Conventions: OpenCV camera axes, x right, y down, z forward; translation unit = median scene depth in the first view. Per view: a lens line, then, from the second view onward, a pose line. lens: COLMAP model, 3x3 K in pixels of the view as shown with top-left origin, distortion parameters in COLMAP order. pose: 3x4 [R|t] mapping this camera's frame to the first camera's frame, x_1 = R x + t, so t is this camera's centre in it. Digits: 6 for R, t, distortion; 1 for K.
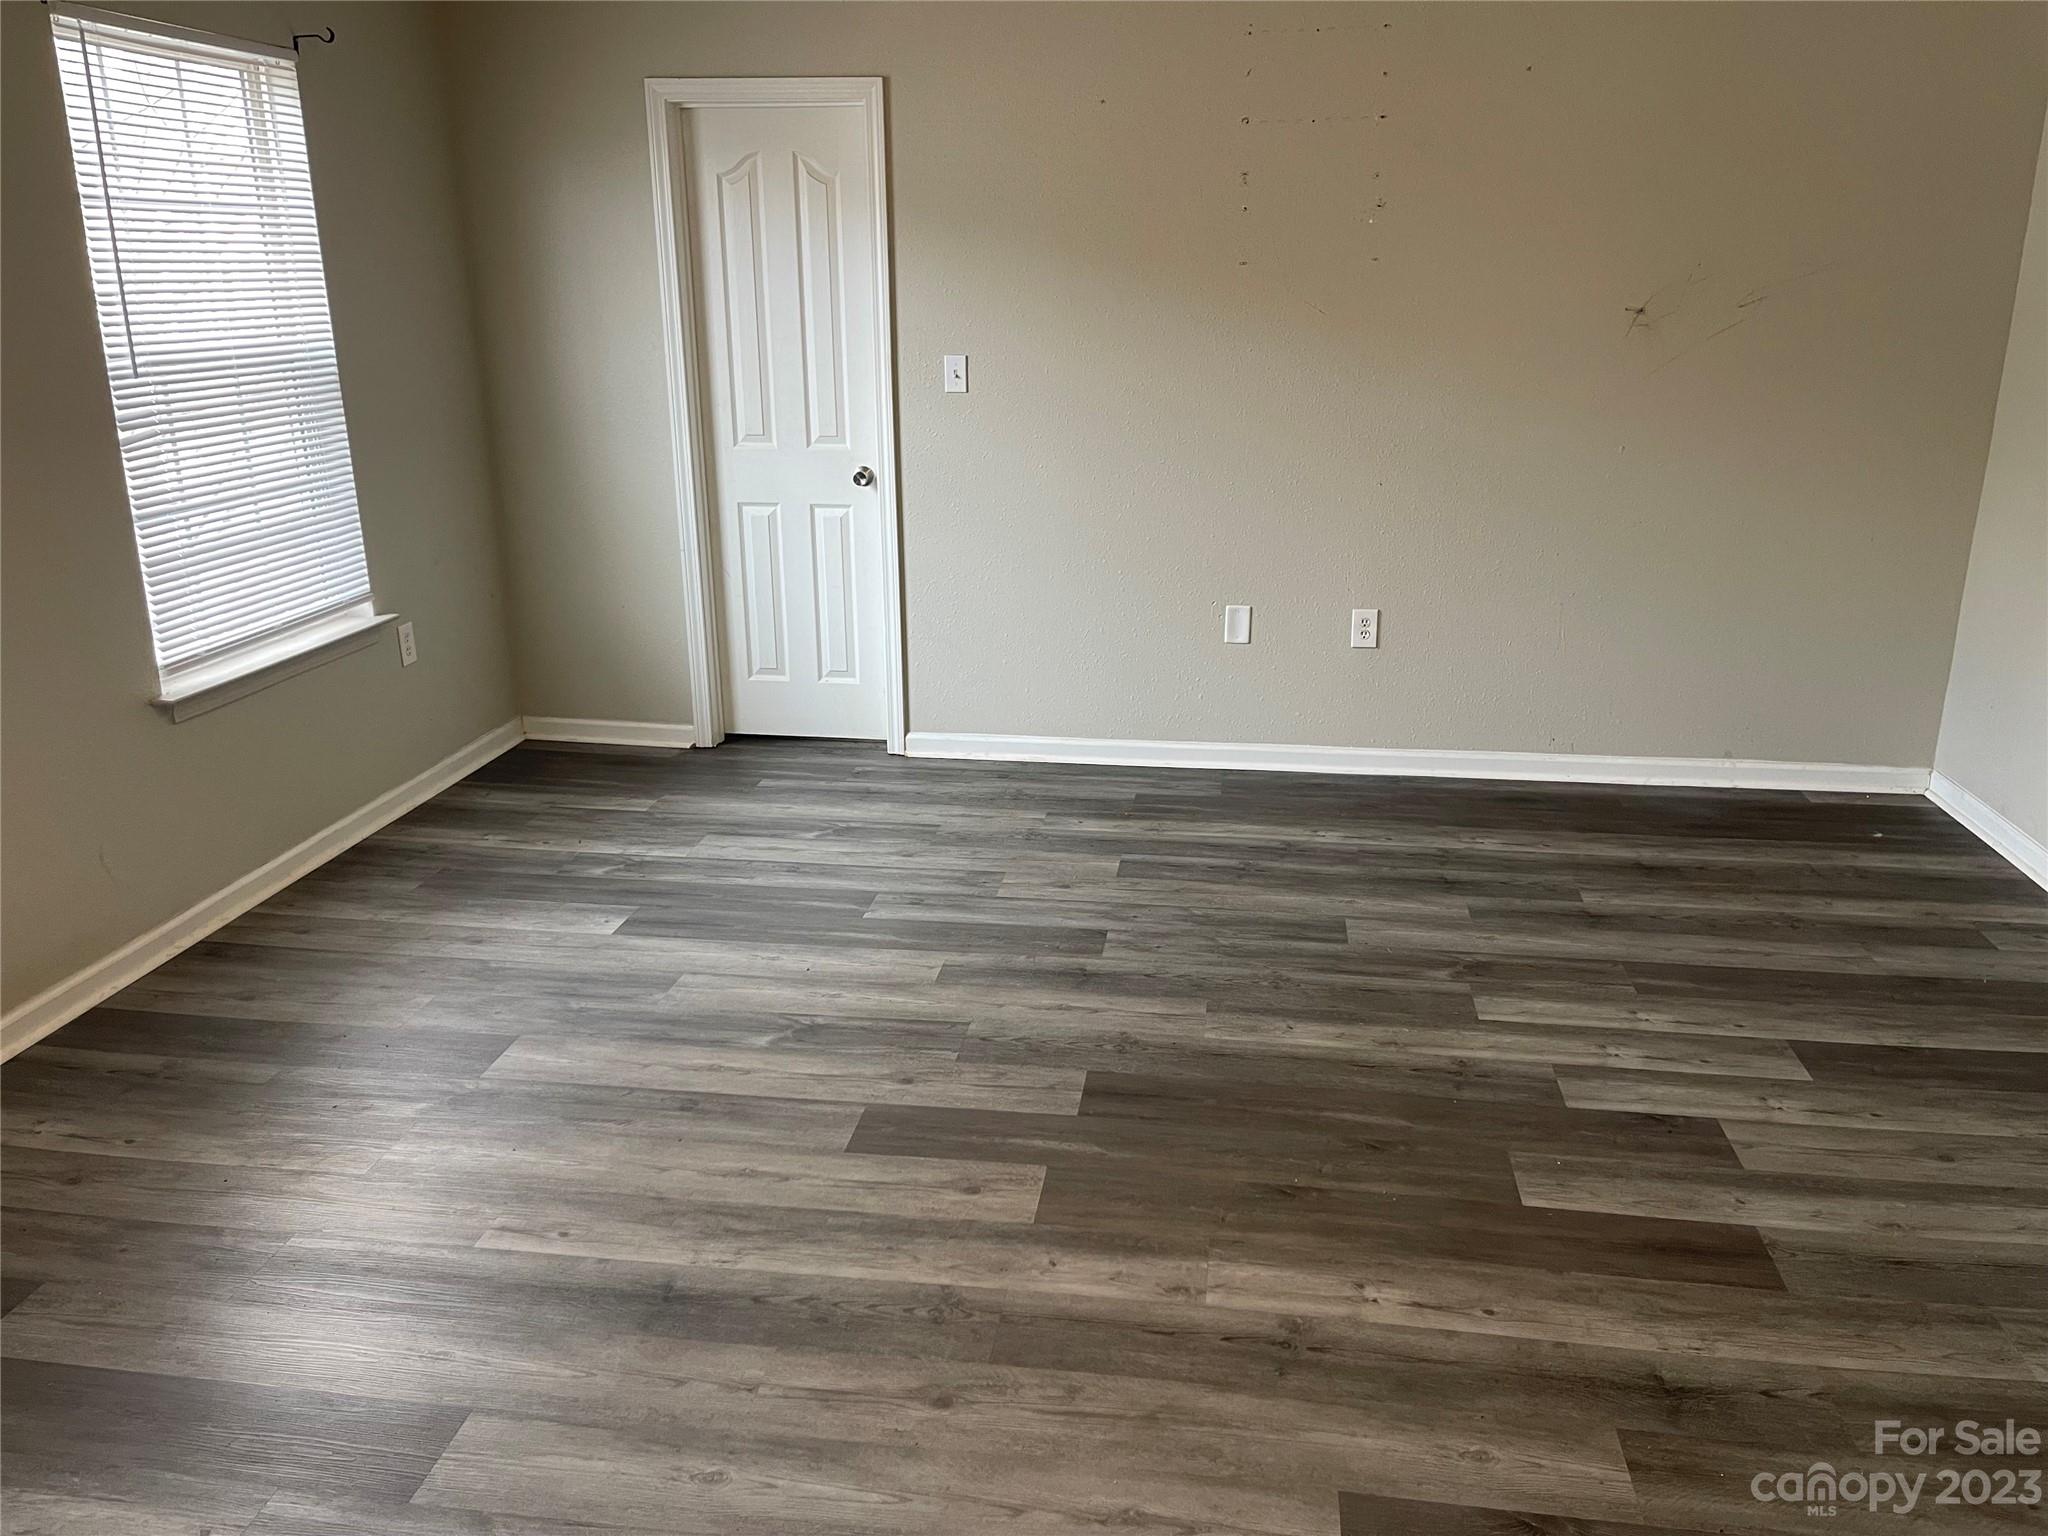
lens RADIAL K [[1550.9, 0, 1027.7], [0, 1550.9, 760.0], [0, 0, 1]] dist [0.073055, -0.075088]
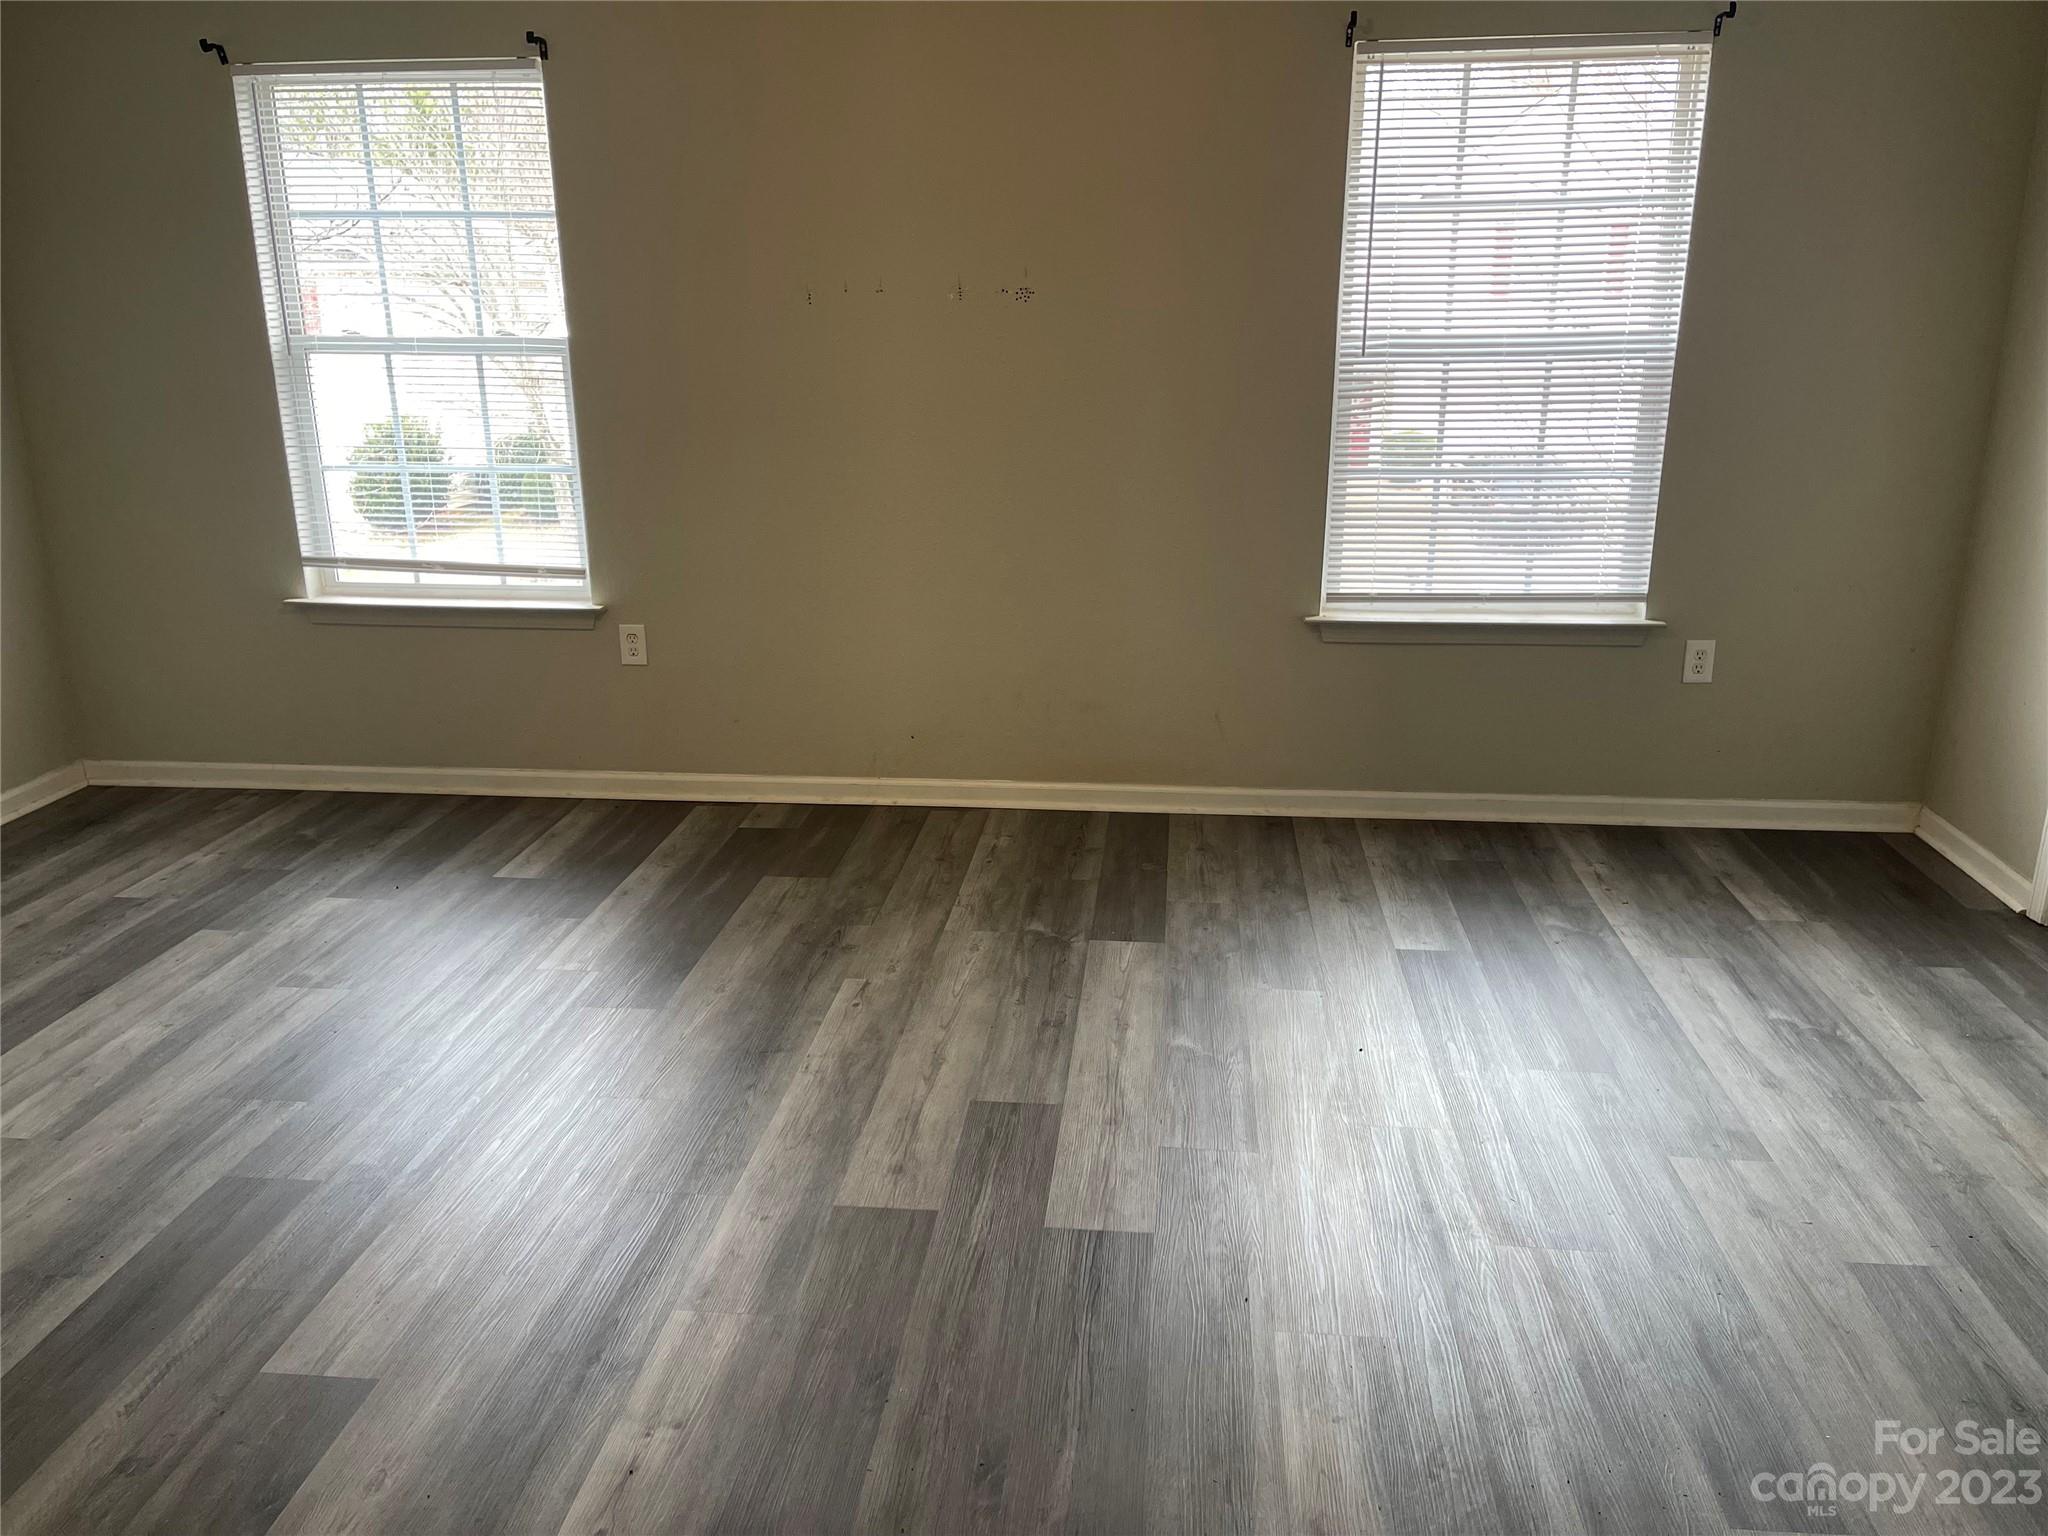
lens RADIAL K [[1550.9, 0, 1027.6], [0, 1550.9, 762.6], [0, 0, 1]] dist [0.073055, -0.075088]
pose [[0.039511, 0.279985, -0.959191, 0.576351], [-0.290815, 0.921607, 0.257035, -0.164230], [0.955963, 0.268791, 0.117838, 0.608888]]
